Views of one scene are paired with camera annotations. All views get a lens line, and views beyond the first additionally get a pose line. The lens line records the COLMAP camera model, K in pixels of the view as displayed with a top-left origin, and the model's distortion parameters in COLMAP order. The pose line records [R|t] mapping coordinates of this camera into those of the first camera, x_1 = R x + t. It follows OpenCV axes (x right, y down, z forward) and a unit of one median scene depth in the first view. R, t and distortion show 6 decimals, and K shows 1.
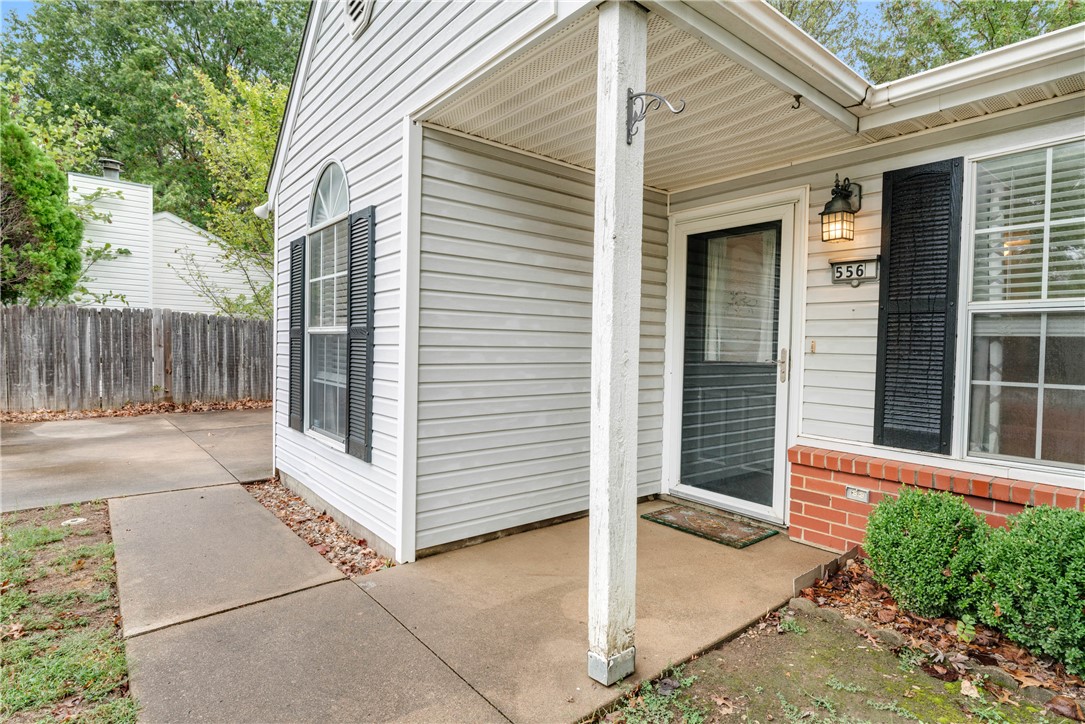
lens RADIAL K [[561.1, 0, 542.5], [0, 561.1, 362.0], [0, 0, 1]] dist [-0.001087, 0.000109]
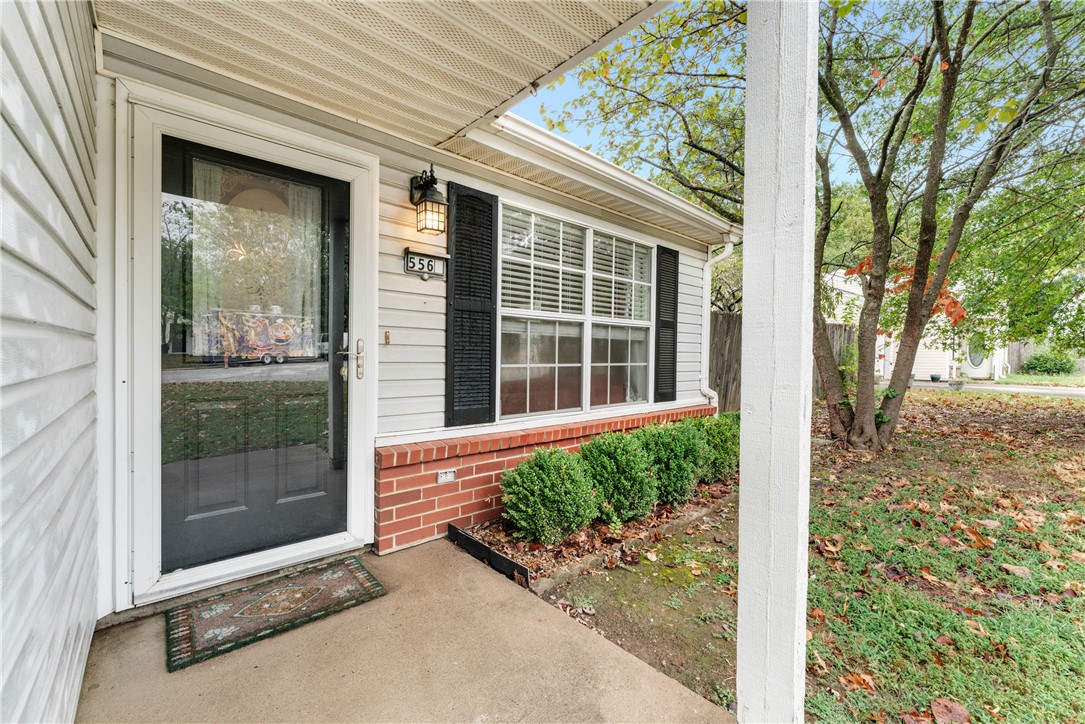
lens RADIAL K [[441.5, 0, 562.9], [0, 441.5, 356.2], [0, 0, 1]] dist [-0.001713, -0.000055]
pose [[-0.067920, -0.031040, 0.997208, -0.274928], [0.006876, 0.999478, 0.031578, -0.017953], [-0.997667, 0.009001, -0.067671, 0.797592]]
